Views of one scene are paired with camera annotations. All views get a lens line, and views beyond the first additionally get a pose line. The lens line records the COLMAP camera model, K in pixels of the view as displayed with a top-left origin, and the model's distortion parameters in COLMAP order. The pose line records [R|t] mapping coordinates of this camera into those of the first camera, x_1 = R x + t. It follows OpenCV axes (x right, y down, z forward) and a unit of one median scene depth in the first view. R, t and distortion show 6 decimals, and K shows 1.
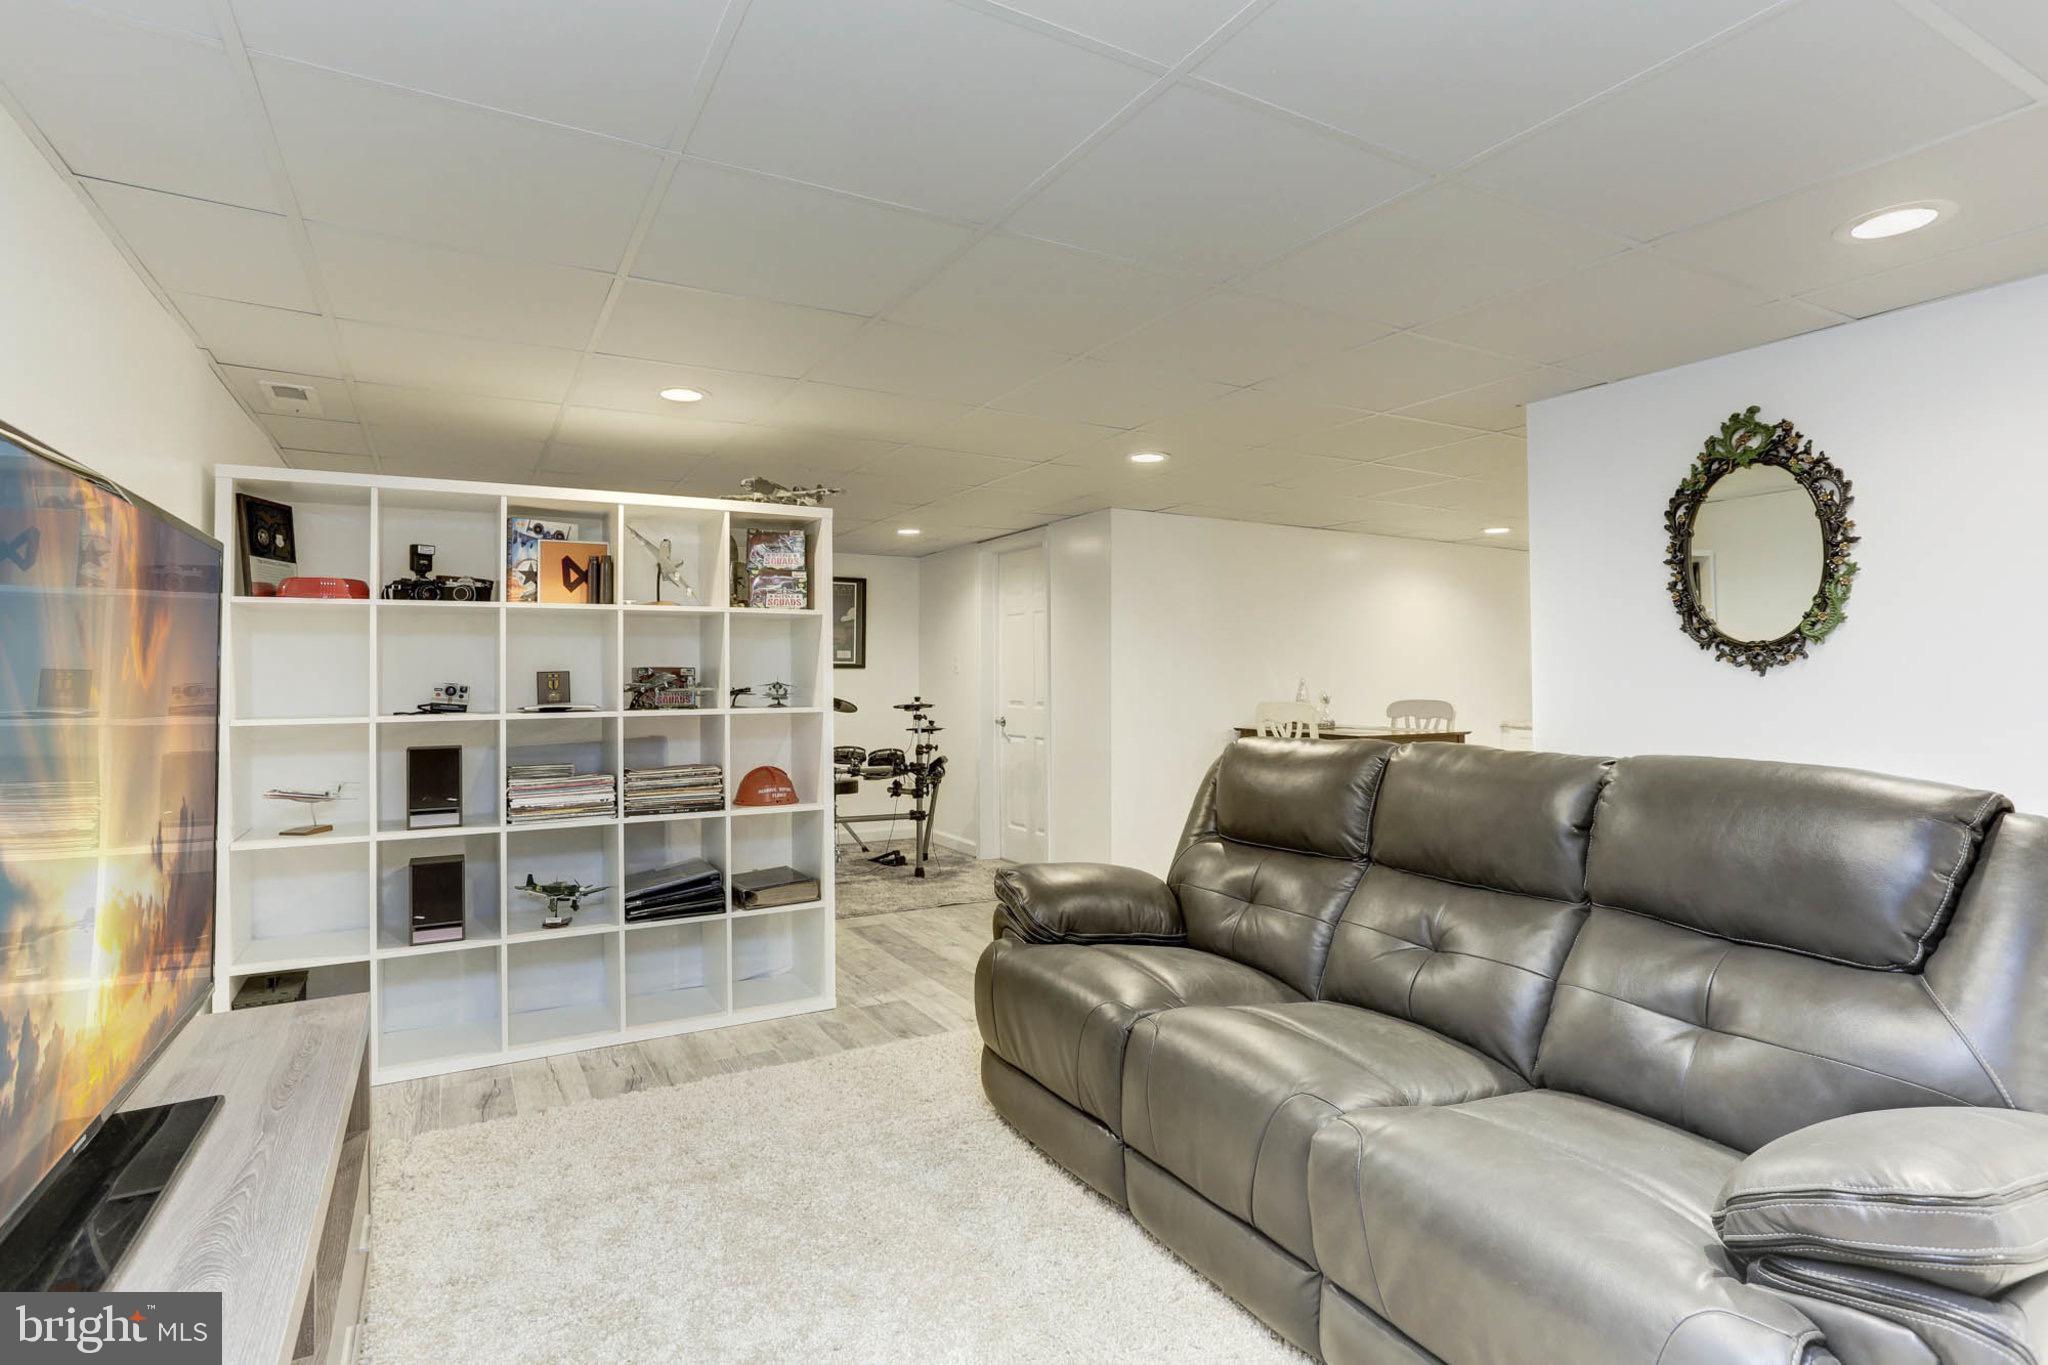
lens RADIAL K [[1026.5, 0, 987.0], [0, 1026.5, 642.6], [0, 0, 1]] dist [-0.021194, 0.013489]
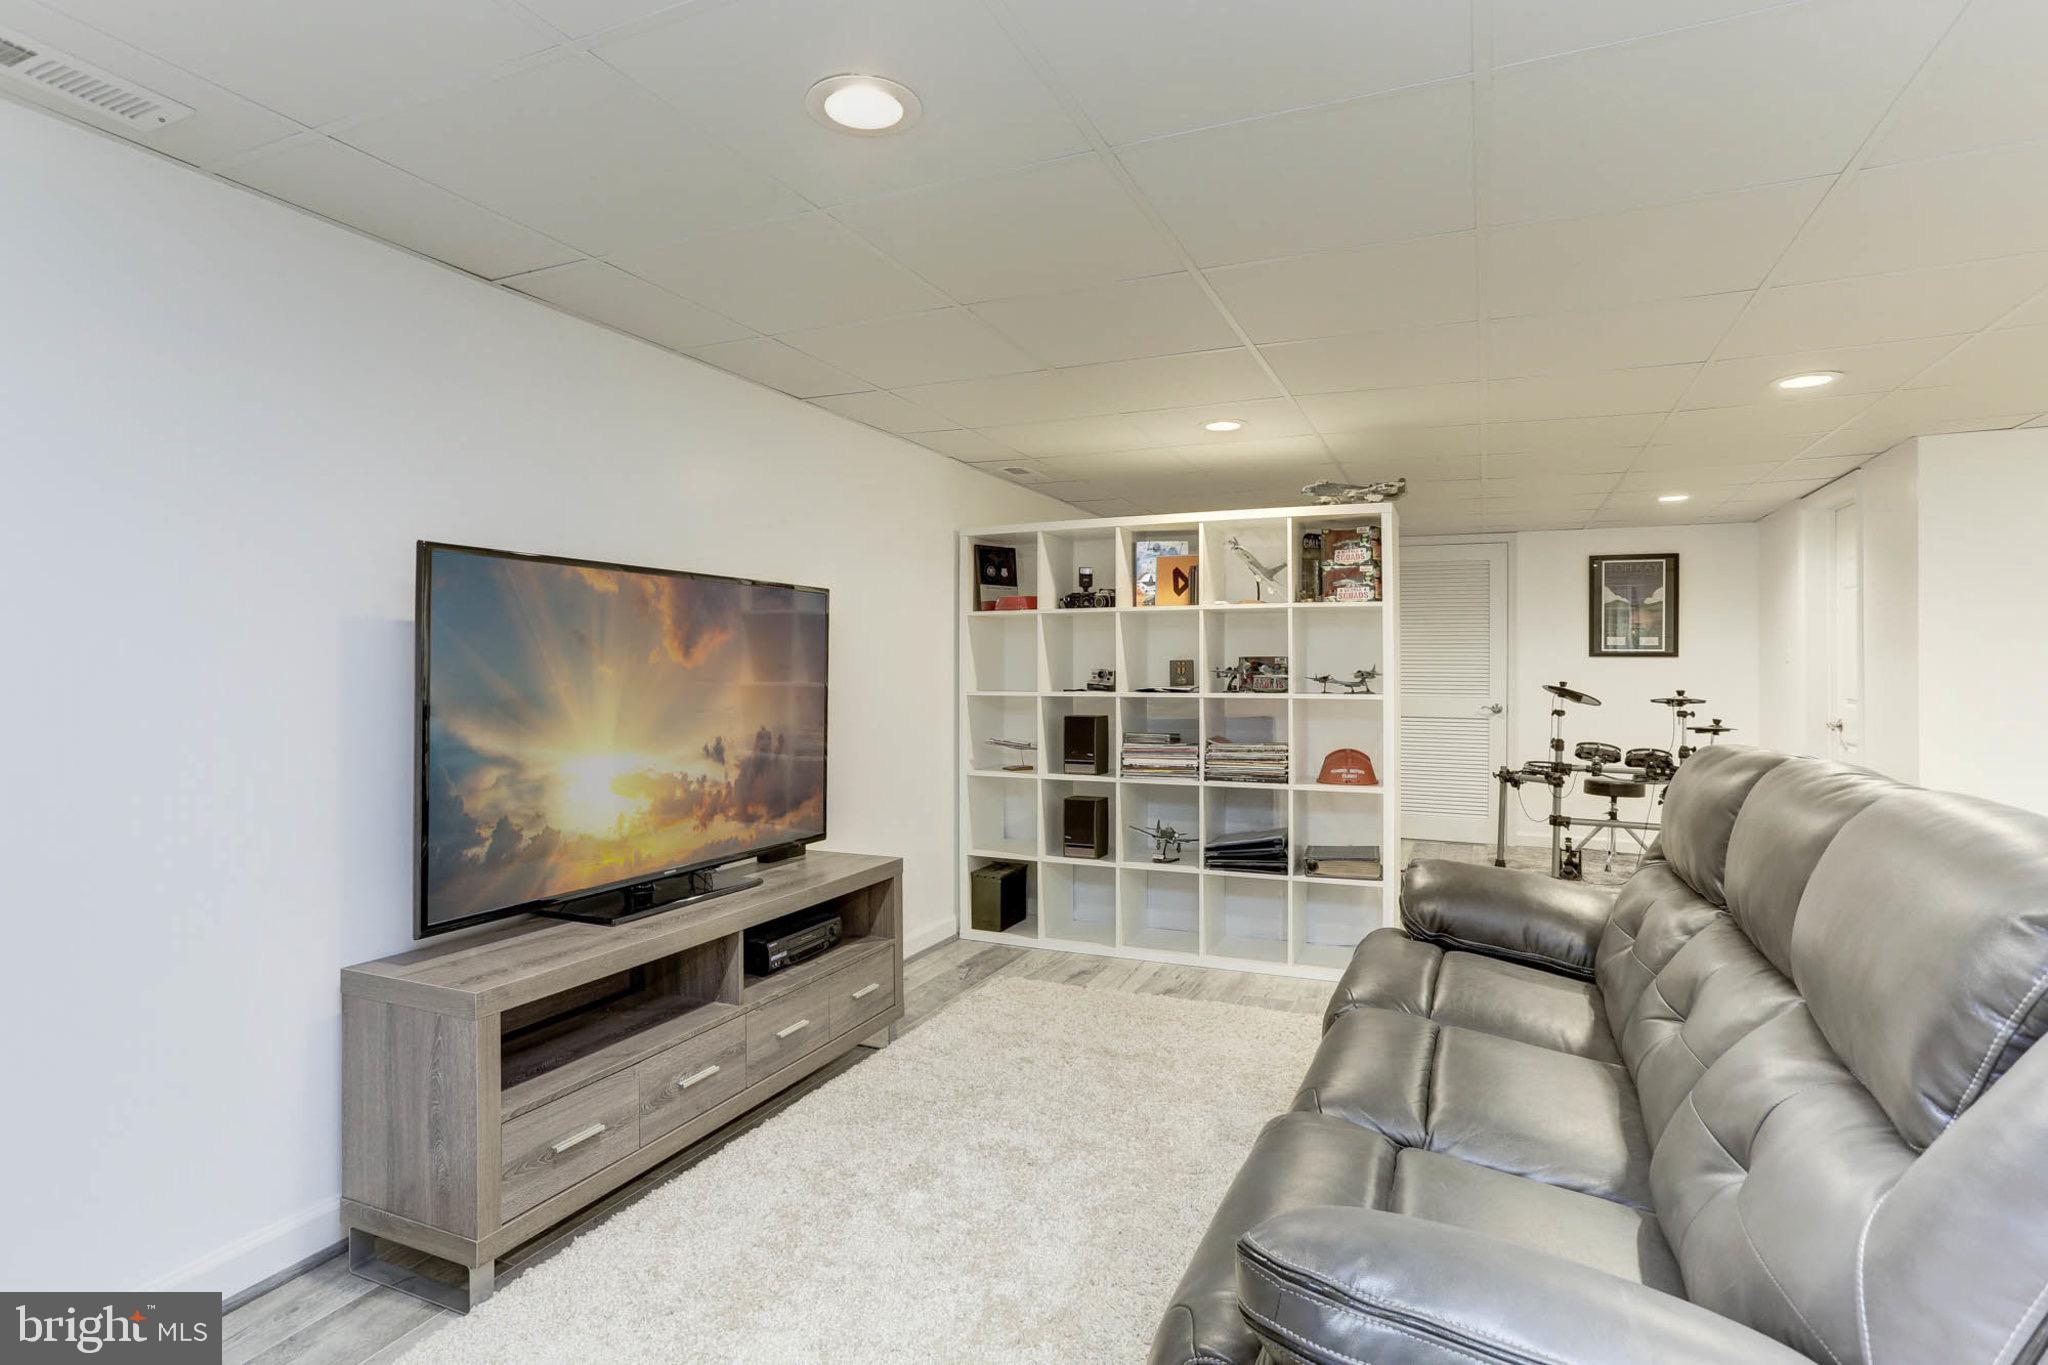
lens RADIAL K [[1026.5, 0, 1046.1], [0, 1026.5, 644.2], [0, 0, 1]] dist [-0.021194, 0.013489]
pose [[0.627637, -0.010237, -0.778439, 0.466391], [0.020428, 0.999786, 0.003323, 0.001056], [0.778238, -0.017988, 0.627712, 0.093687]]
